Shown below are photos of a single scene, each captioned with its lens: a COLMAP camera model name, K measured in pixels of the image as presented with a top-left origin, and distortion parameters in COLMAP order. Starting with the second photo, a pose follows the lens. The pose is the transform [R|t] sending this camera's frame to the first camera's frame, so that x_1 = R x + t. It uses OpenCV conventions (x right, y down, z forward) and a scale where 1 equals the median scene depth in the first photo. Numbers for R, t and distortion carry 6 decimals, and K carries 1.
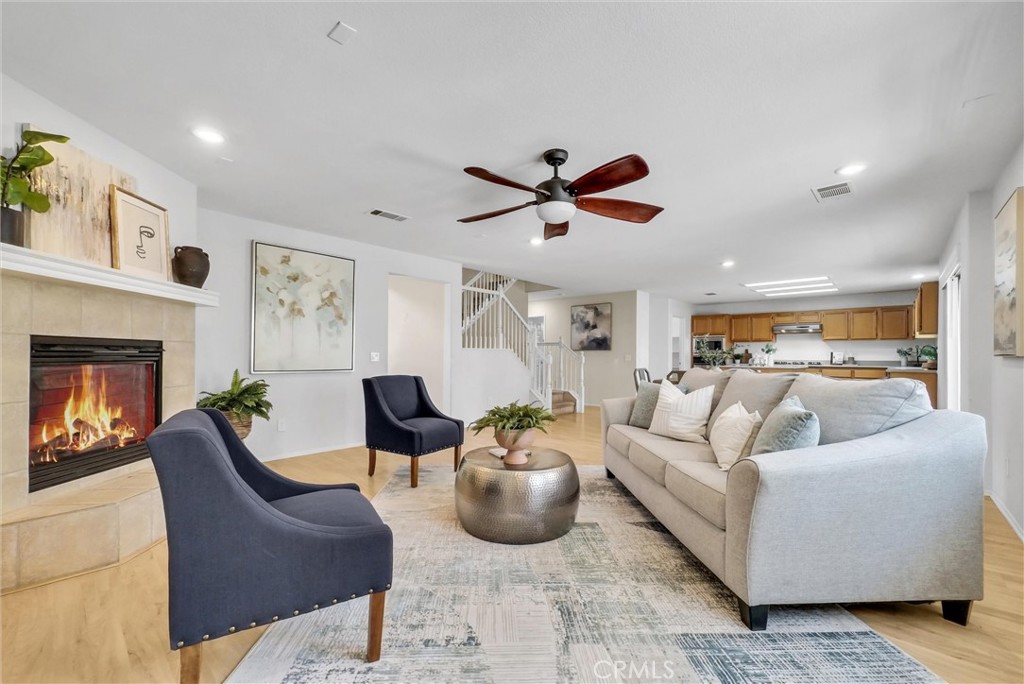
lens RADIAL K [[419.4, 0, 503.5], [0, 419.4, 351.5], [0, 0, 1]] dist [-0.001417, -0.000593]
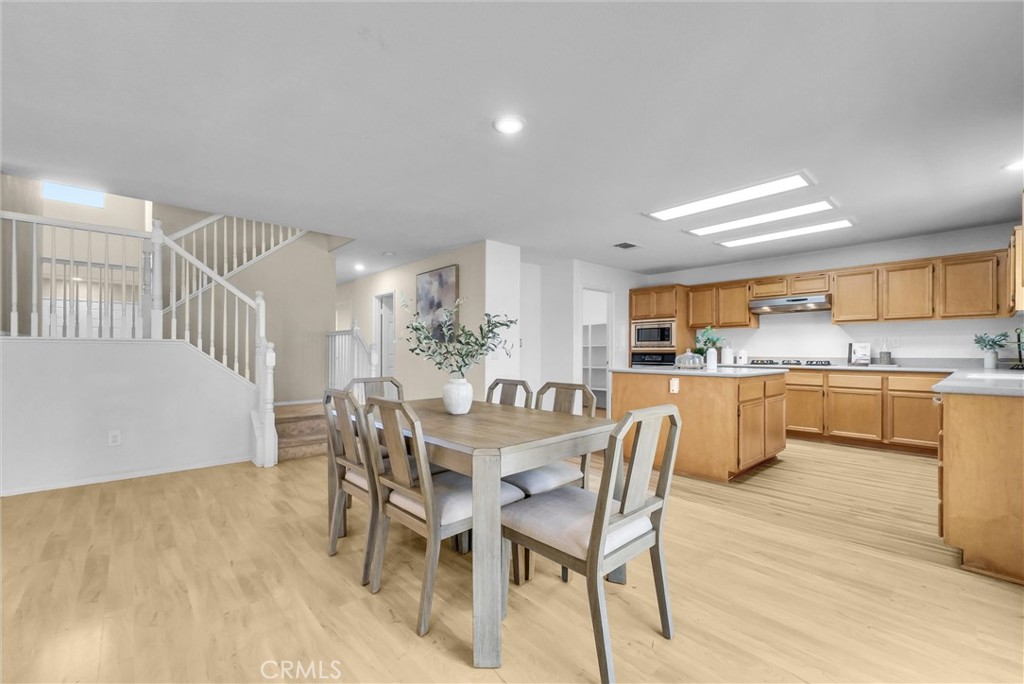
lens RADIAL K [[419.4, 0, 505.7], [0, 419.4, 349.5], [0, 0, 1]] dist [-0.001417, -0.000593]
pose [[0.995538, -0.005568, -0.094198, 0.370716], [0.005803, 0.999981, 0.002226, 0.006154], [0.094183, -0.002763, 0.995551, 0.388589]]
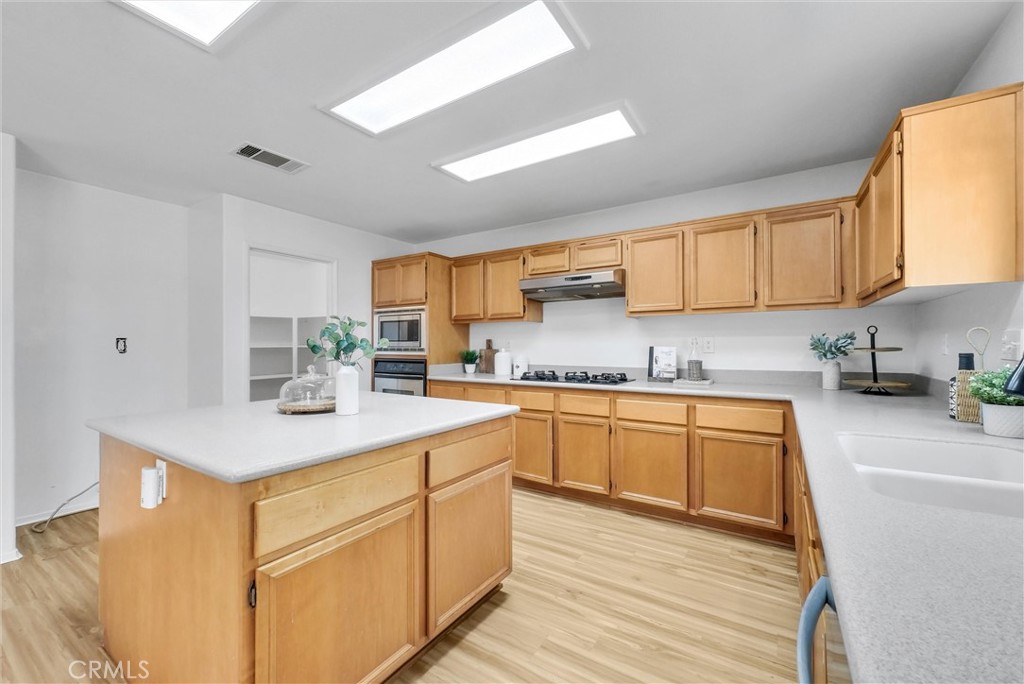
lens RADIAL K [[419.4, 0, 503.4], [0, 419.4, 340.4], [0, 0, 1]] dist [-0.001417, -0.000593]
pose [[0.984833, -0.008103, 0.173316, 0.589900], [0.008620, 0.999960, -0.002234, -0.004101], [-0.173291, 0.003694, 0.984864, 0.655896]]
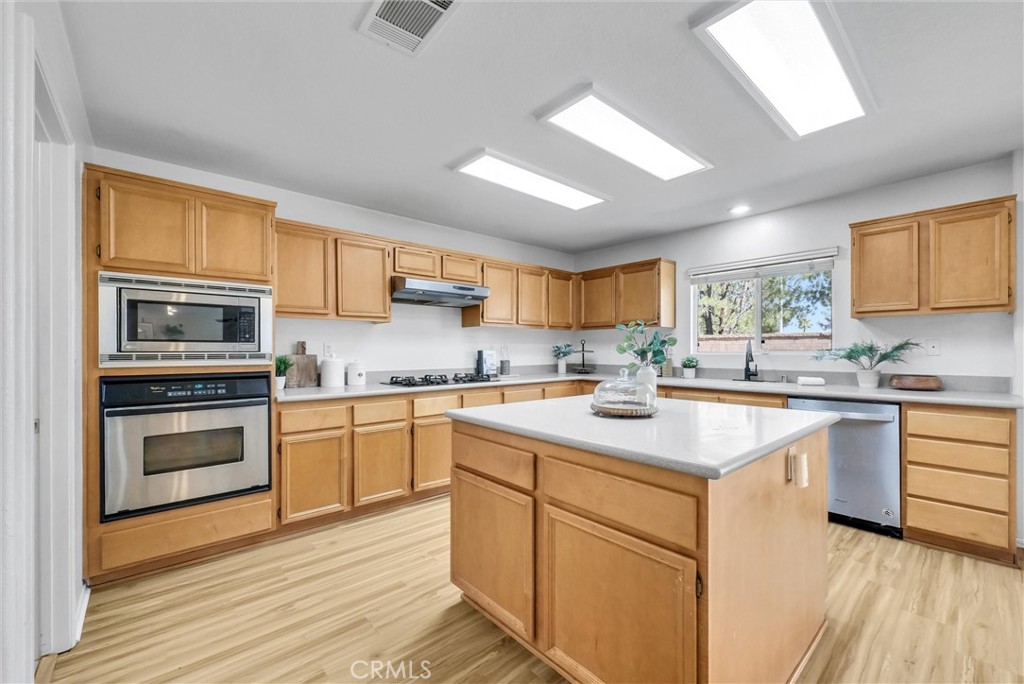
lens RADIAL K [[419.4, 0, 515.0], [0, 419.4, 342.7], [0, 0, 1]] dist [-0.001417, -0.000593]
pose [[0.088972, 0.009149, 0.995992, 0.320367], [-0.005601, 0.999947, -0.008685, -0.003191], [-0.996018, -0.004806, 0.089018, 0.919824]]
